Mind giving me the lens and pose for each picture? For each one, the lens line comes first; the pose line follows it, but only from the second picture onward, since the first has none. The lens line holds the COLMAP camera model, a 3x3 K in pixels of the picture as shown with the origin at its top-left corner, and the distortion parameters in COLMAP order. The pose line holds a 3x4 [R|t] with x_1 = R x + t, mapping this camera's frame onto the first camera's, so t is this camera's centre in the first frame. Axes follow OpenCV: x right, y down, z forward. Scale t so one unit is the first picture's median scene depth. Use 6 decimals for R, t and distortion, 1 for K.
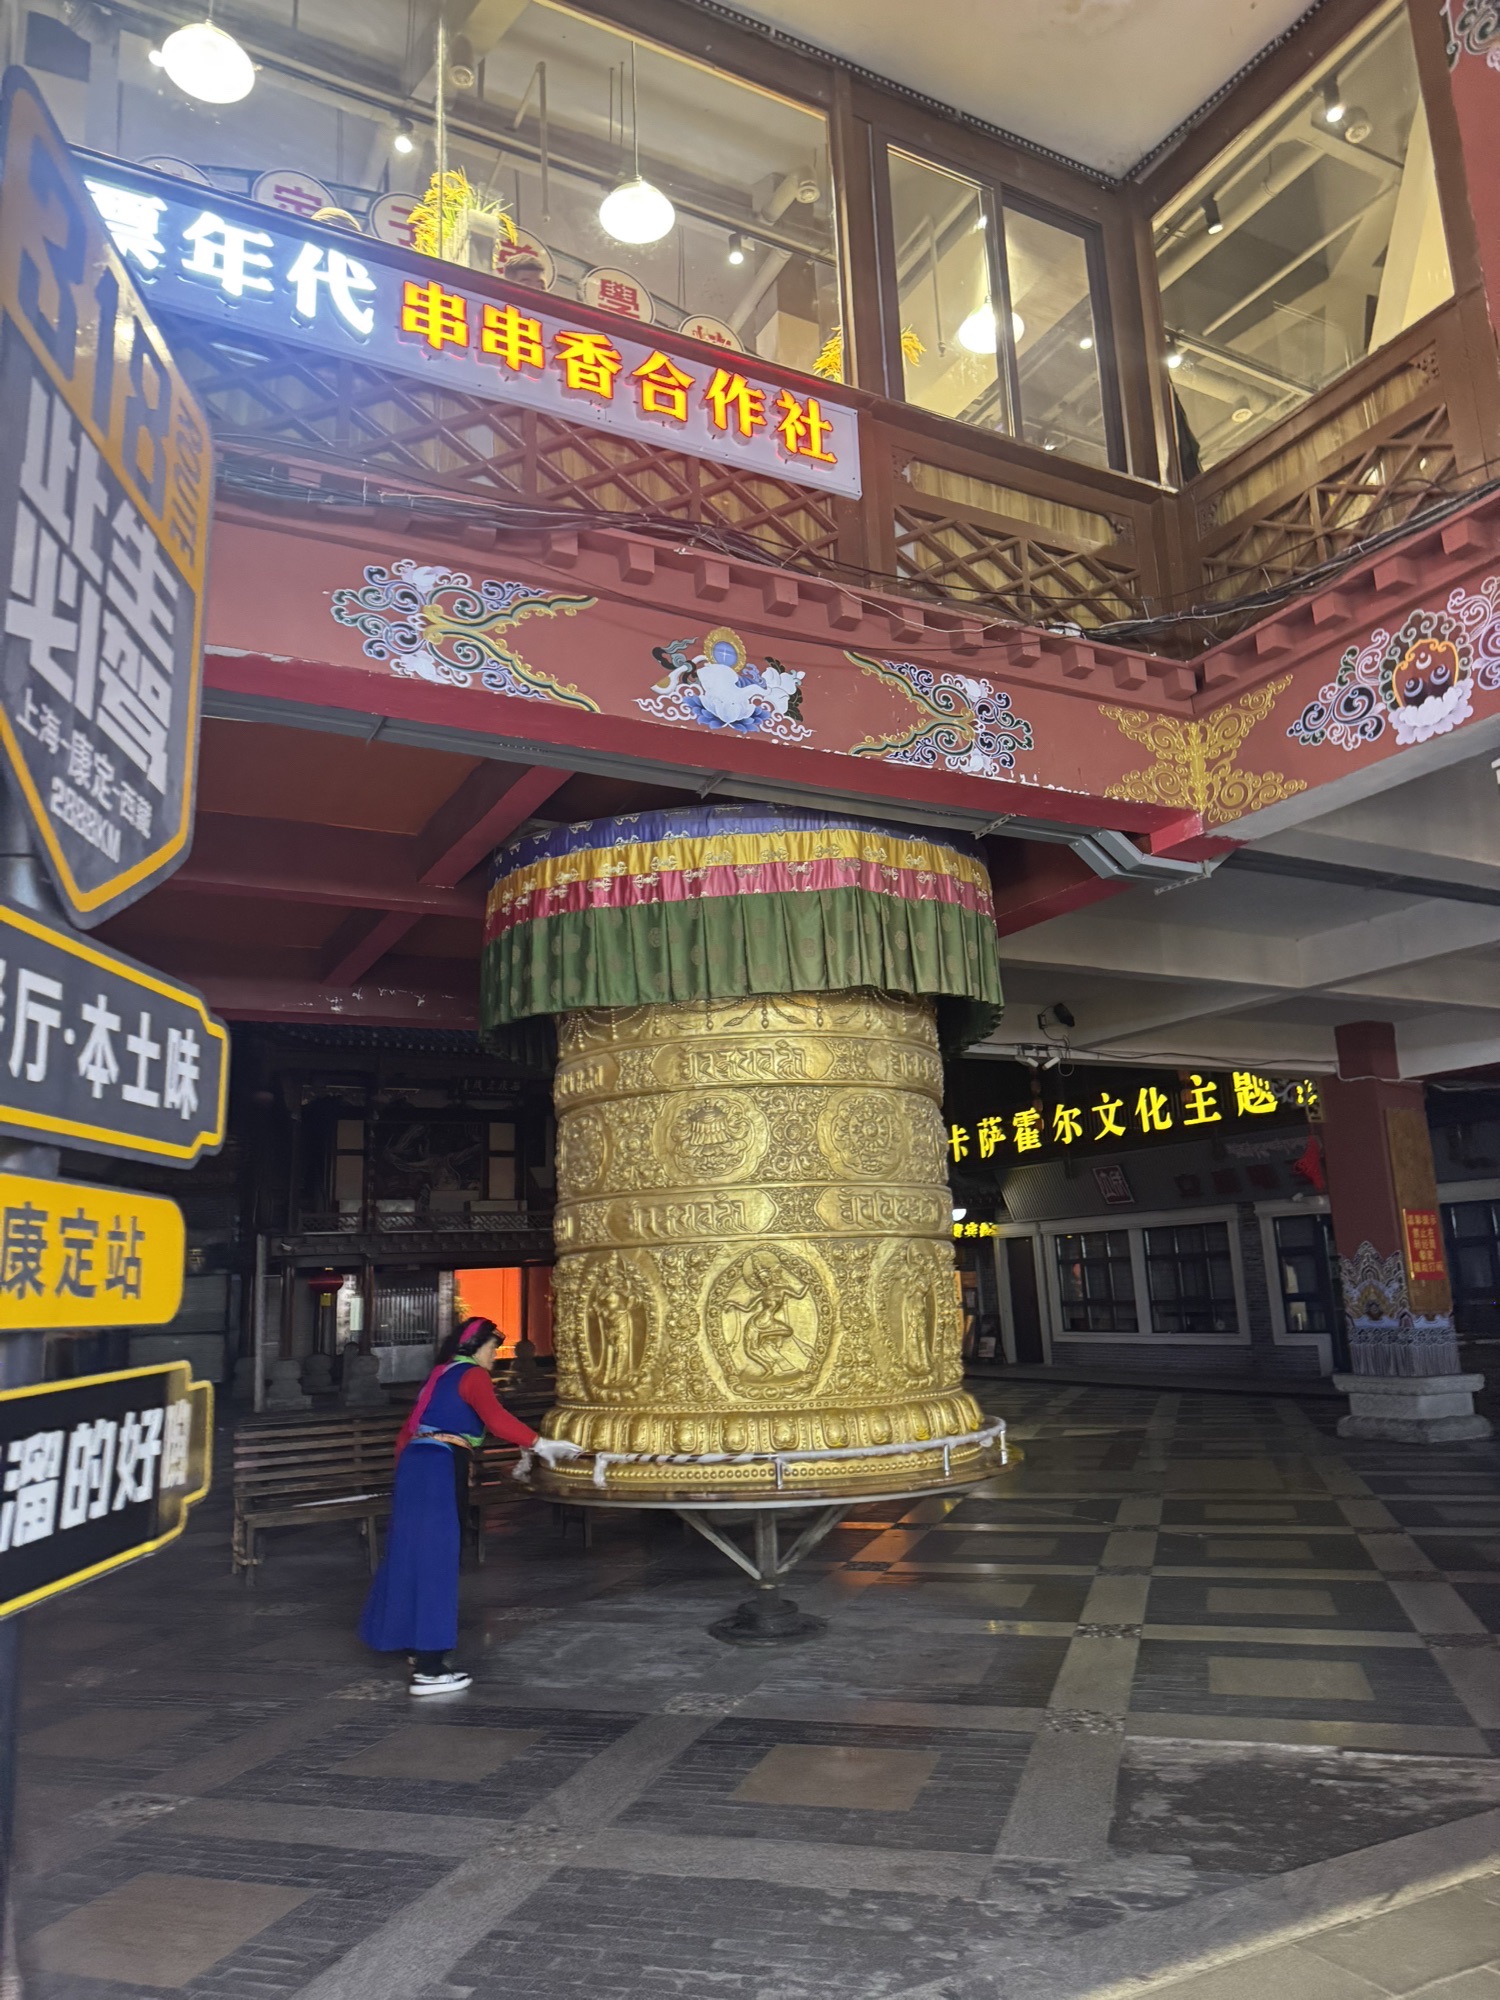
lens RADIAL K [[1387.2, 0, 759.7], [0, 1387.2, 983.0], [0, 0, 1]] dist [0.061580, -0.043381]
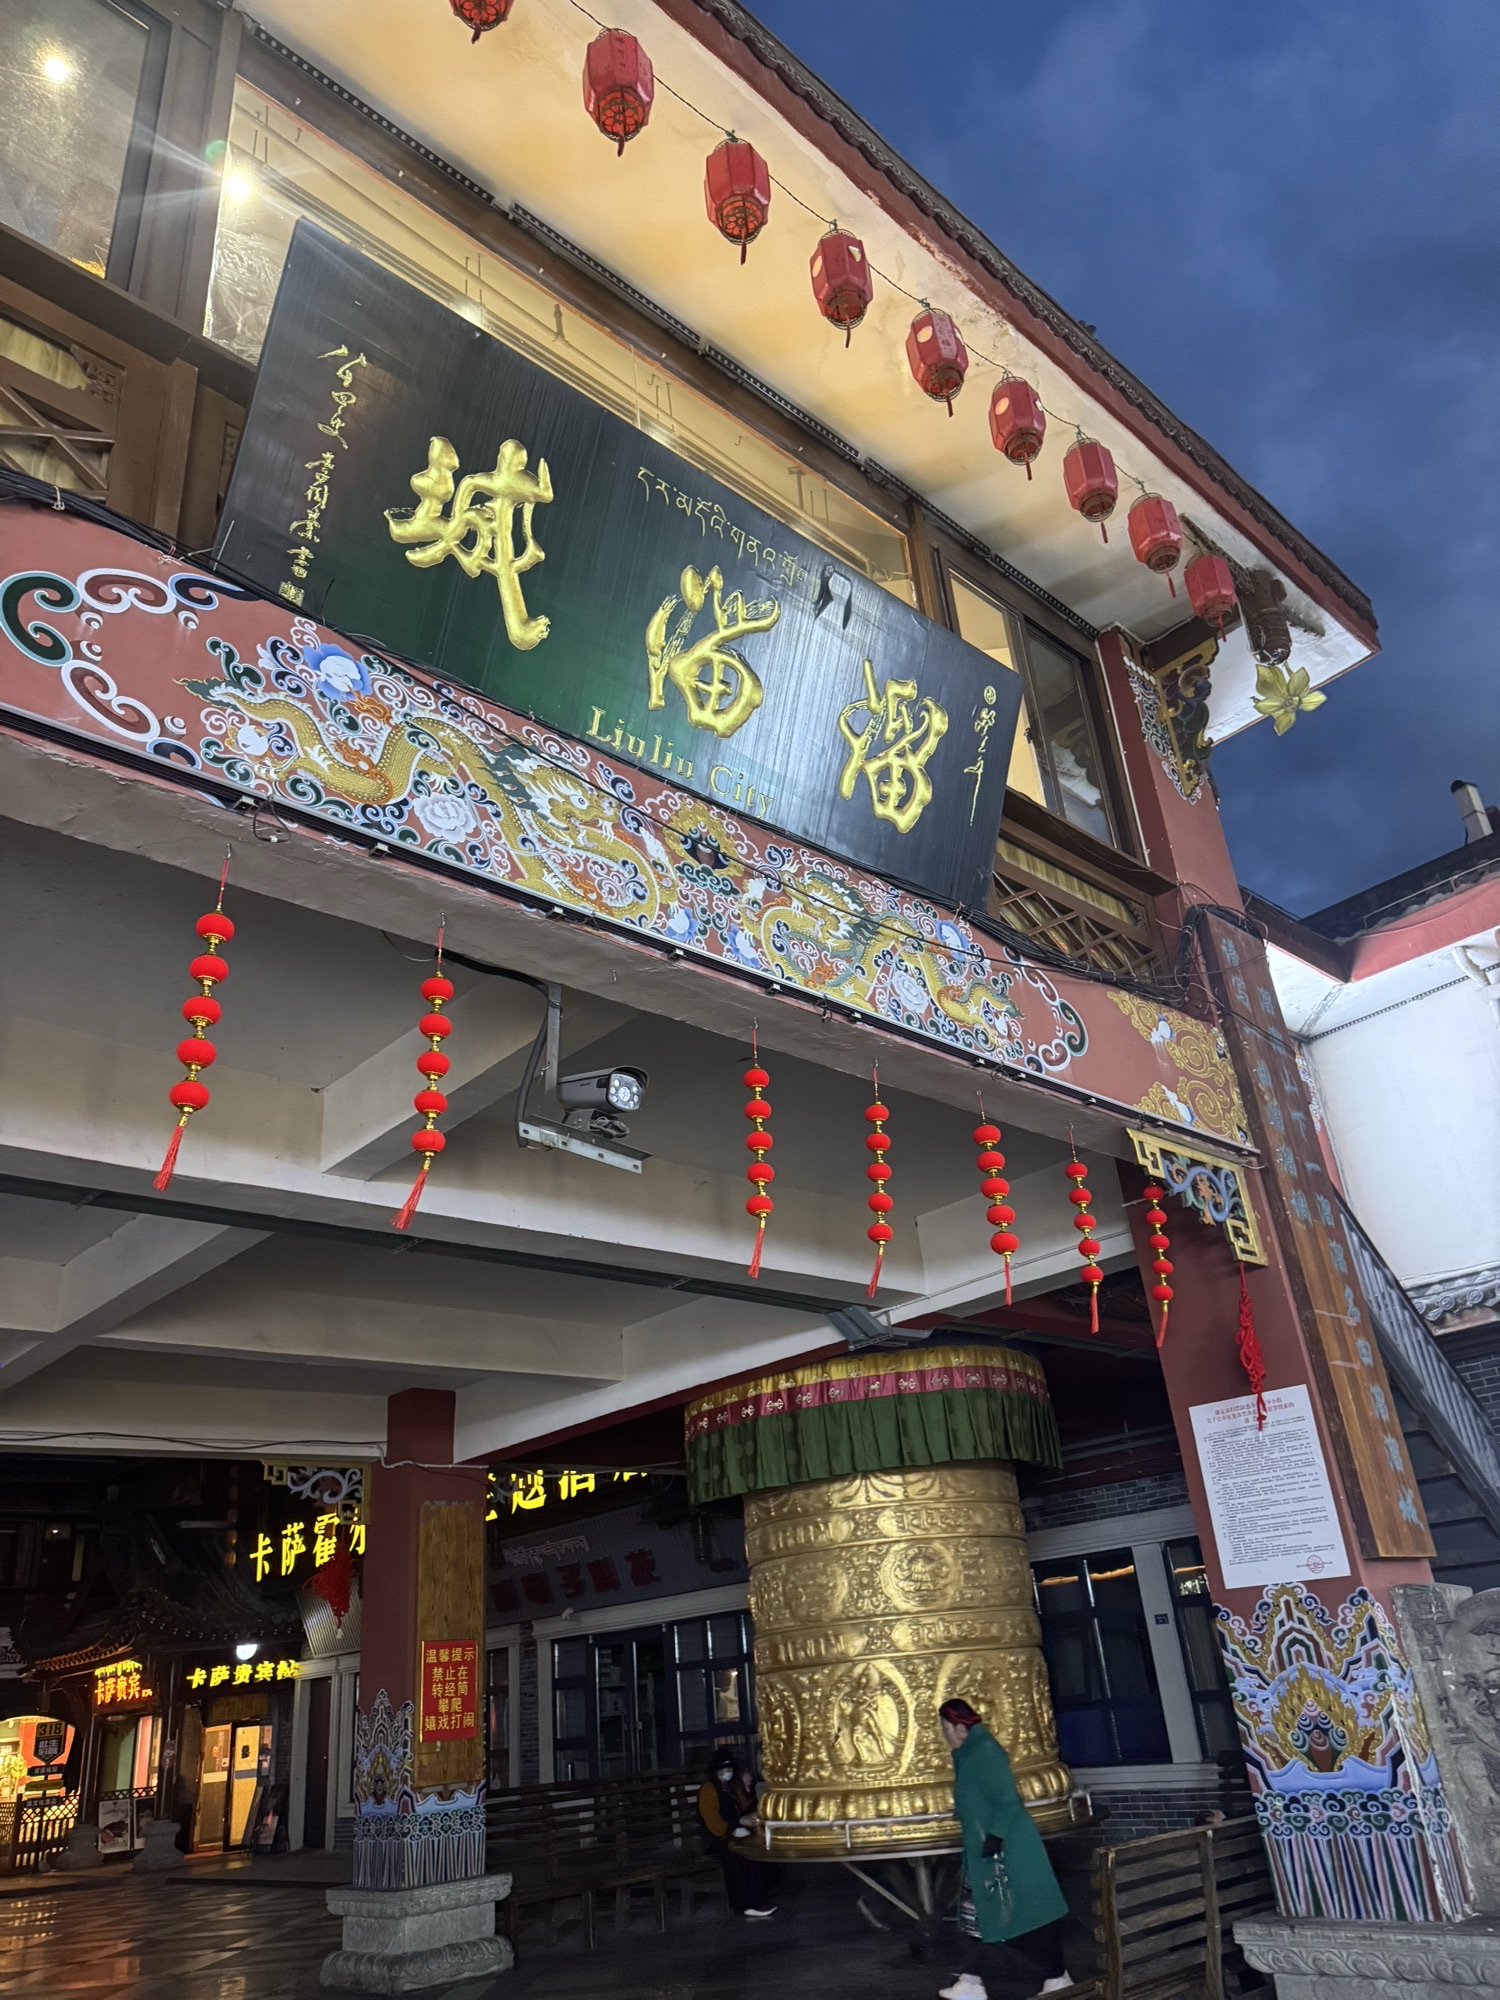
lens RADIAL K [[1387.2, 0, 733.9], [0, 1387.2, 1024.6], [0, 0, 1]] dist [0.061580, -0.043381]
pose [[0.965653, 0.069734, 0.250302, 0.387131], [-0.007394, 0.970298, -0.241801, 0.016255], [-0.259729, 0.231645, 0.937487, 0.143121]]
